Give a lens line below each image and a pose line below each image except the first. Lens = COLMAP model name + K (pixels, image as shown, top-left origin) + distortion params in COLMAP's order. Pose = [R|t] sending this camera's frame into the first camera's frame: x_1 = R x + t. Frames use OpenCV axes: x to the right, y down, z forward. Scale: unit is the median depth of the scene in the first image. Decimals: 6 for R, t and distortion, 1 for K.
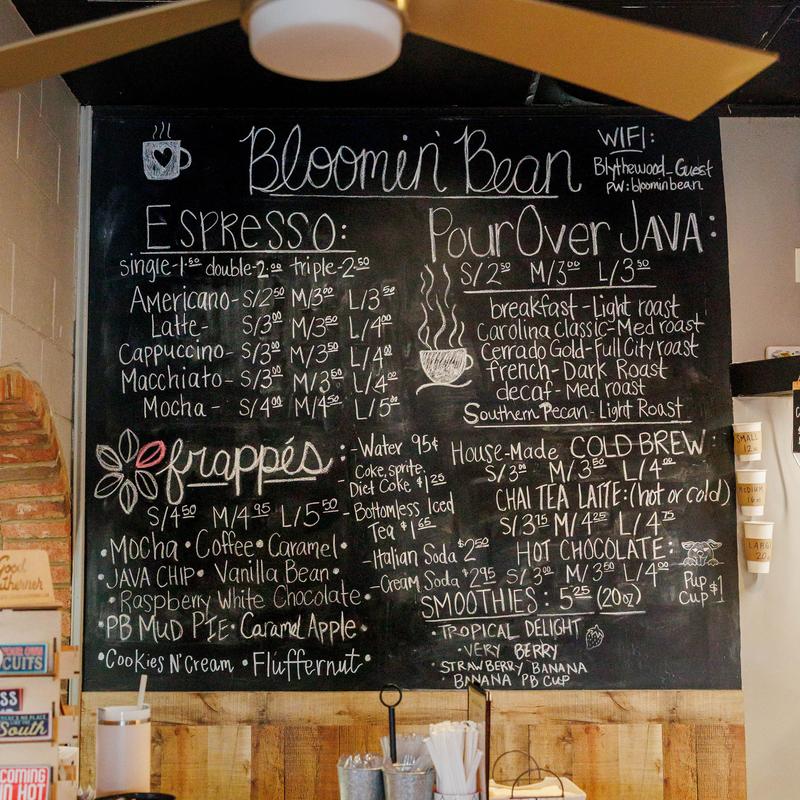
lens RADIAL K [[1321.9, 0, 400.1], [0, 1321.9, 401.0], [0, 0, 1]] dist [-0.000035, 0.000000]
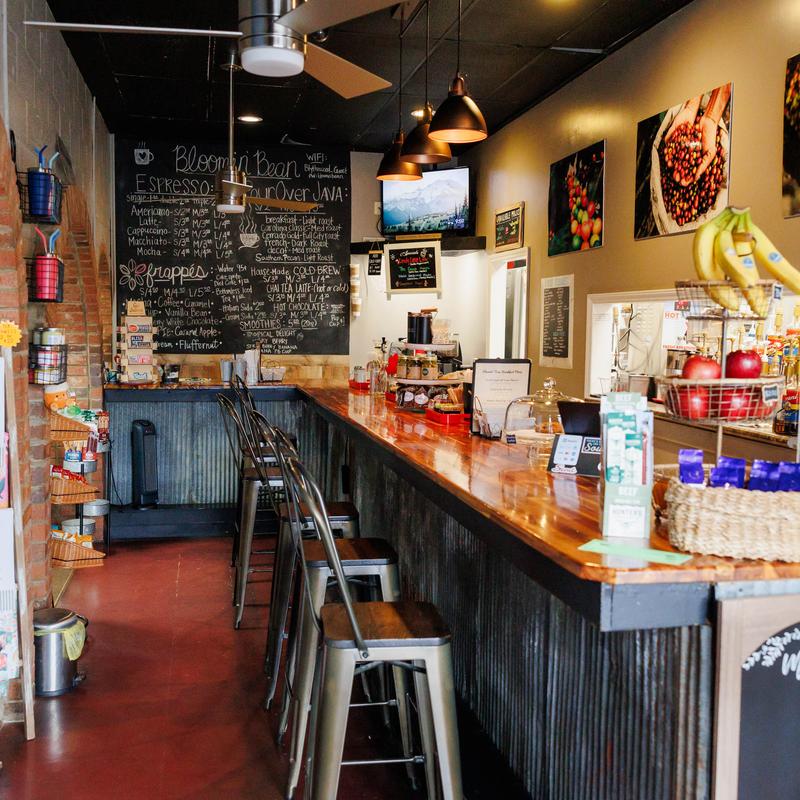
lens RADIAL K [[1096.8, 0, 398.2], [0, 1096.8, 402.6], [0, 0, 1]] dist [0.032626, 0.000000]
pose [[0.983513, 0.004638, 0.180776, -0.074291], [-0.038562, 0.982057, 0.184600, -0.129855], [-0.176676, -0.188528, 0.966045, -1.363423]]
